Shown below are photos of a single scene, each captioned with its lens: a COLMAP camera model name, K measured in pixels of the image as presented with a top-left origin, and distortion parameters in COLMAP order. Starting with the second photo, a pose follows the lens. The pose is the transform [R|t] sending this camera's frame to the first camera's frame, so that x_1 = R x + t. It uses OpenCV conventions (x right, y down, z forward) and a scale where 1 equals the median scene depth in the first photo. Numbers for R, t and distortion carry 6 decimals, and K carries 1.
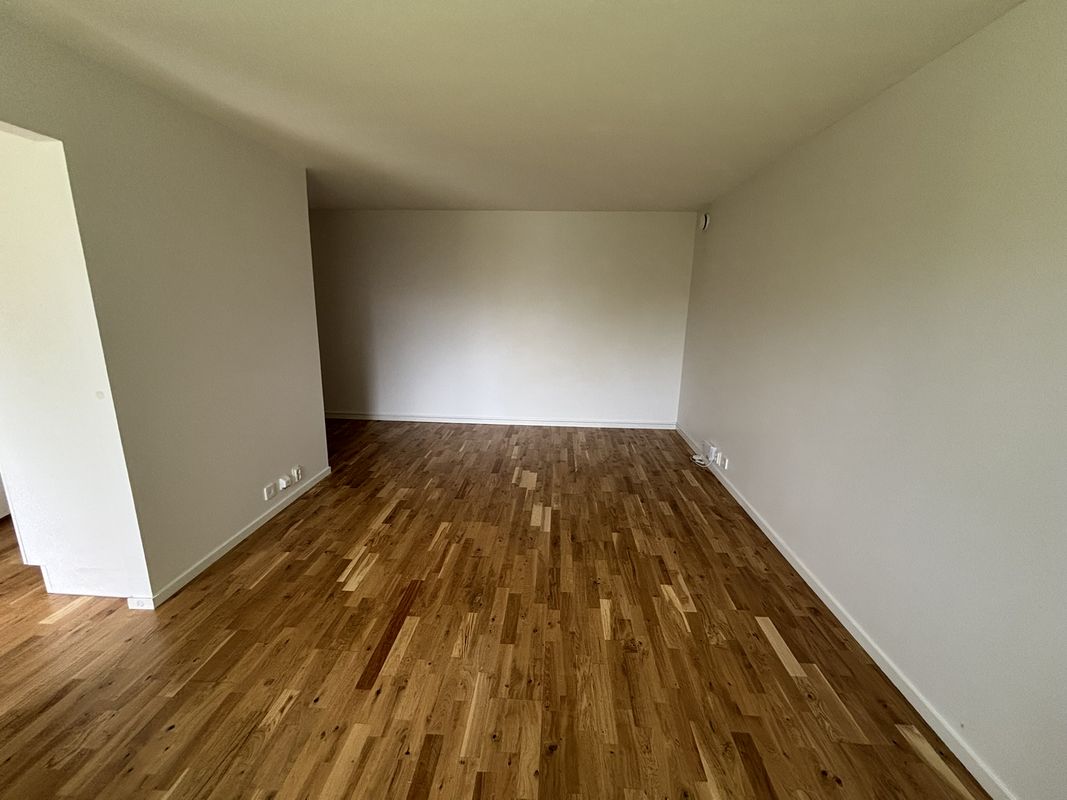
lens RADIAL K [[434.0, 0, 533.5], [0, 434.0, 400.0], [0, 0, 1]] dist [0.001262, -0.000414]
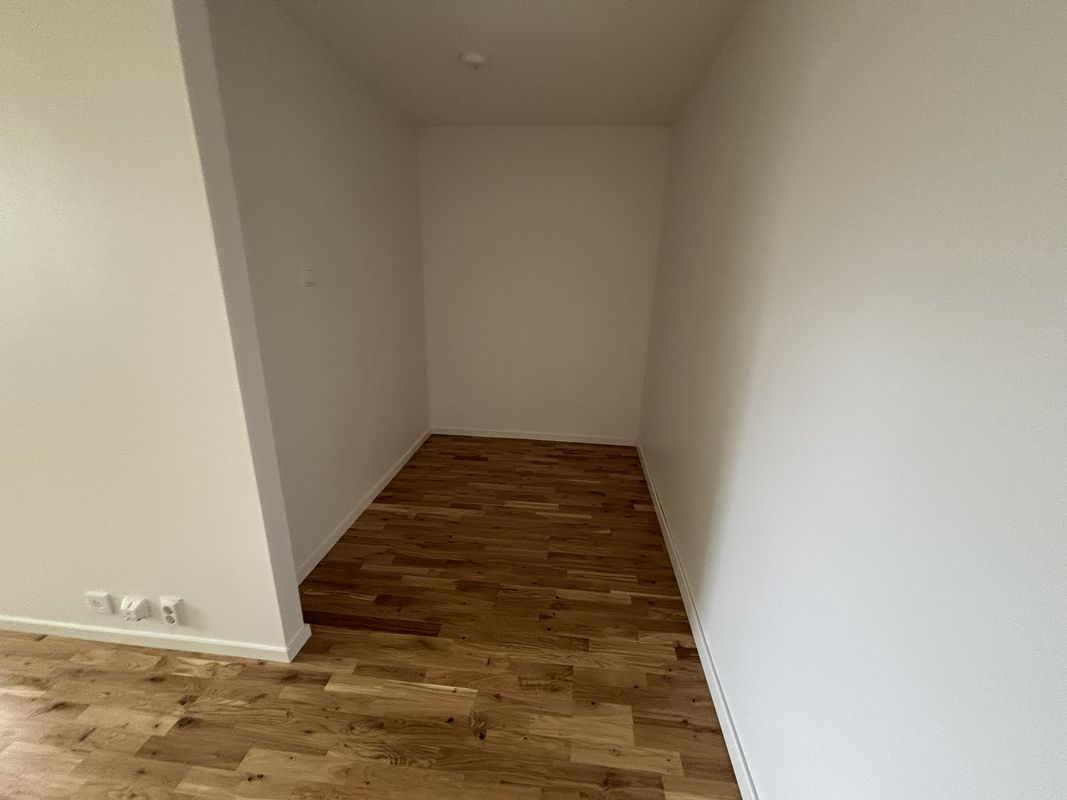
lens RADIAL K [[434.0, 0, 533.5], [0, 434.0, 400.0], [0, 0, 1]] dist [0.001262, -0.000414]
pose [[-0.036116, 0.221253, -0.974548, -0.171788], [-0.255803, 0.940648, 0.223036, -0.303696], [0.966054, 0.257348, 0.022625, 1.577757]]
